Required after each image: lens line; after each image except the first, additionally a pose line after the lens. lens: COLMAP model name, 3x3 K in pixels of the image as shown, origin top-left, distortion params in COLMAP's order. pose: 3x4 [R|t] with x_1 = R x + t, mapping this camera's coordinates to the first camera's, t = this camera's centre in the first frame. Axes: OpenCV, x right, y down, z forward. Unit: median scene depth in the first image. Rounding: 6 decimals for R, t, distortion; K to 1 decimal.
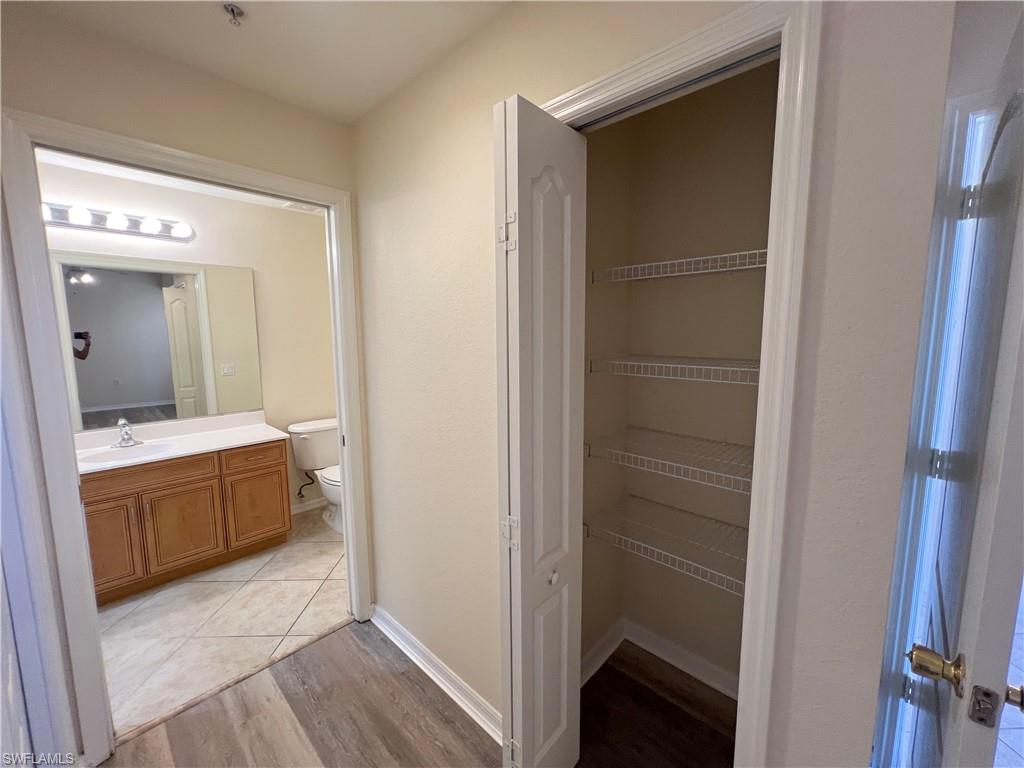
lens RADIAL K [[410.3, 0, 511.4], [0, 410.3, 381.9], [0, 0, 1]] dist [-0.002480, 0.000062]
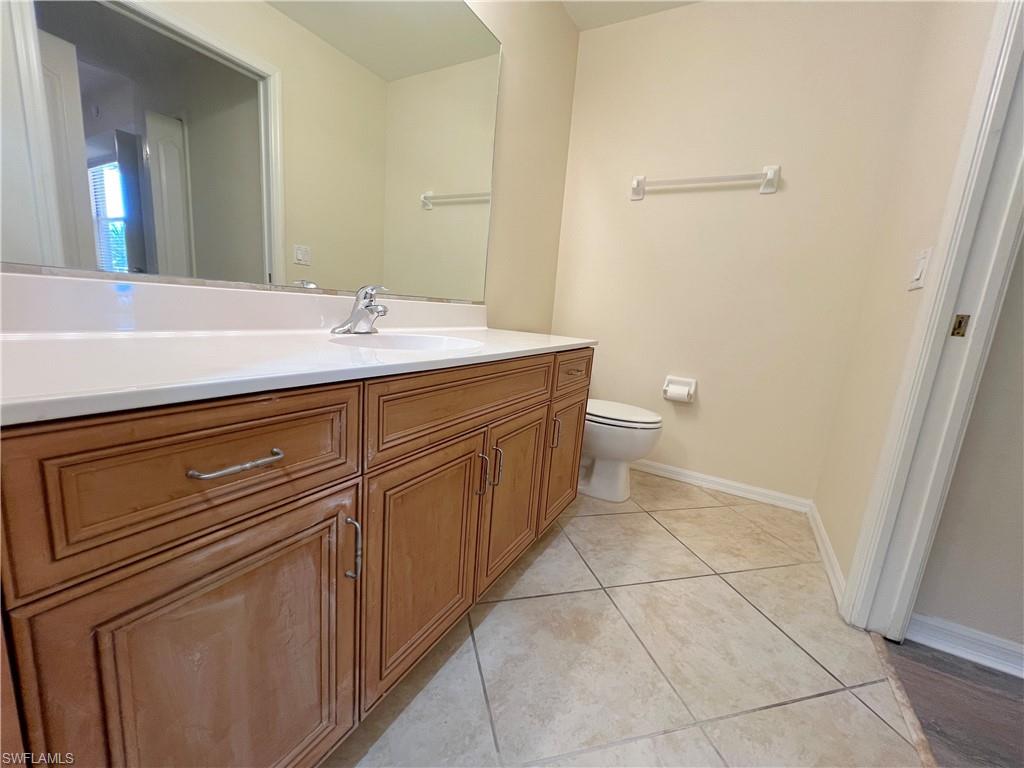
lens RADIAL K [[410.3, 0, 511.4], [0, 410.3, 381.9], [0, 0, 1]] dist [-0.002480, 0.000062]
pose [[0.967282, 0.035797, 0.251166, -0.907522], [-0.055189, 0.995977, 0.070594, 0.173271], [-0.247628, -0.082146, 0.965366, 0.513153]]
